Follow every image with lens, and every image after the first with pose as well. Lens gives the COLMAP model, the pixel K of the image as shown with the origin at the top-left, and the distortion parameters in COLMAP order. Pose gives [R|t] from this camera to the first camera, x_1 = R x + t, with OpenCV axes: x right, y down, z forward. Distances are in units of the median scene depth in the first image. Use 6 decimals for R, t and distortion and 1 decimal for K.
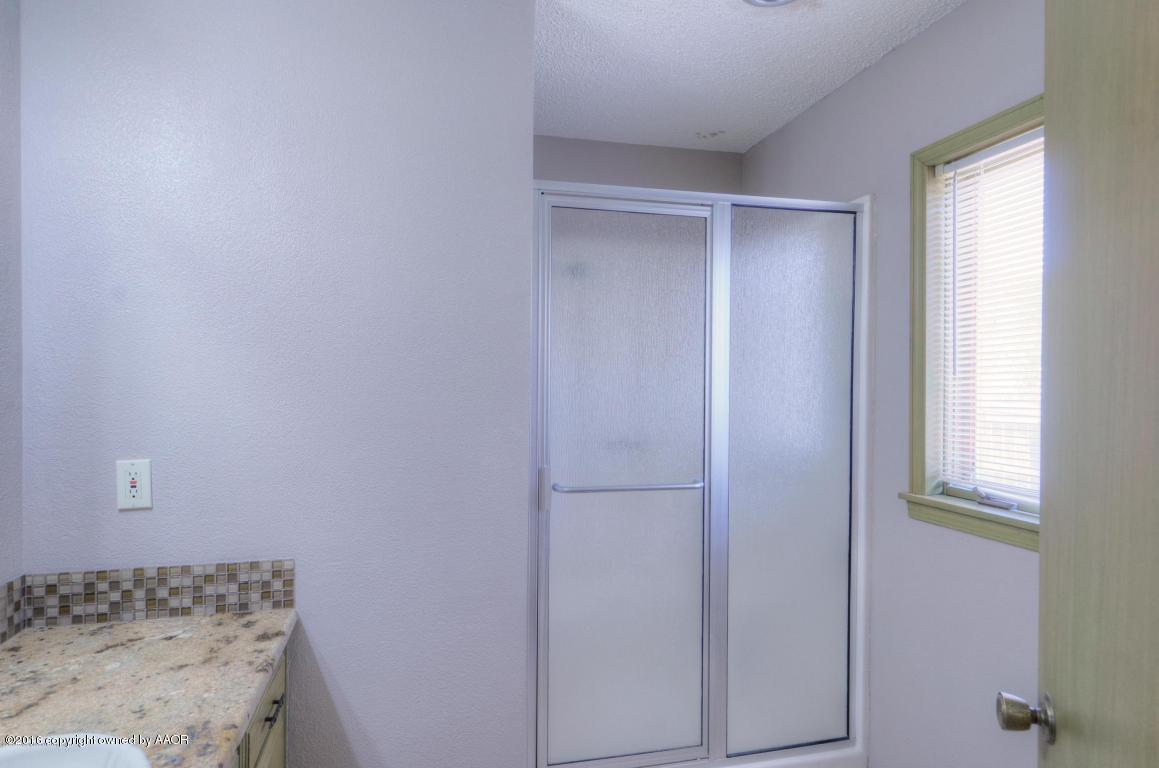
lens RADIAL K [[644.7, 0, 575.6], [0, 644.7, 383.9], [0, 0, 1]] dist [0.007765, -0.005006]
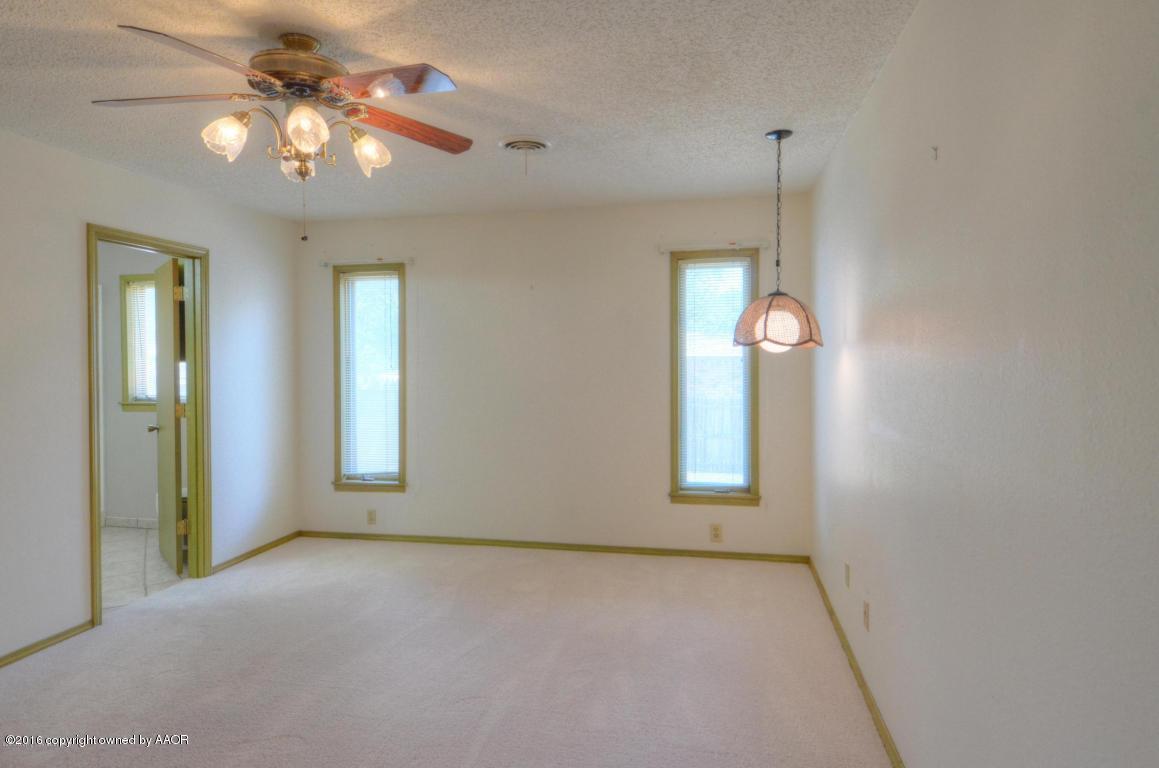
lens RADIAL K [[644.7, 0, 578.4], [0, 644.7, 380.0], [0, 0, 1]] dist [0.007765, -0.005006]
pose [[0.436843, -0.026028, 0.899161, -1.027064], [0.002841, 0.999616, 0.027555, 0.006188], [-0.899533, -0.009482, 0.436749, -1.806239]]
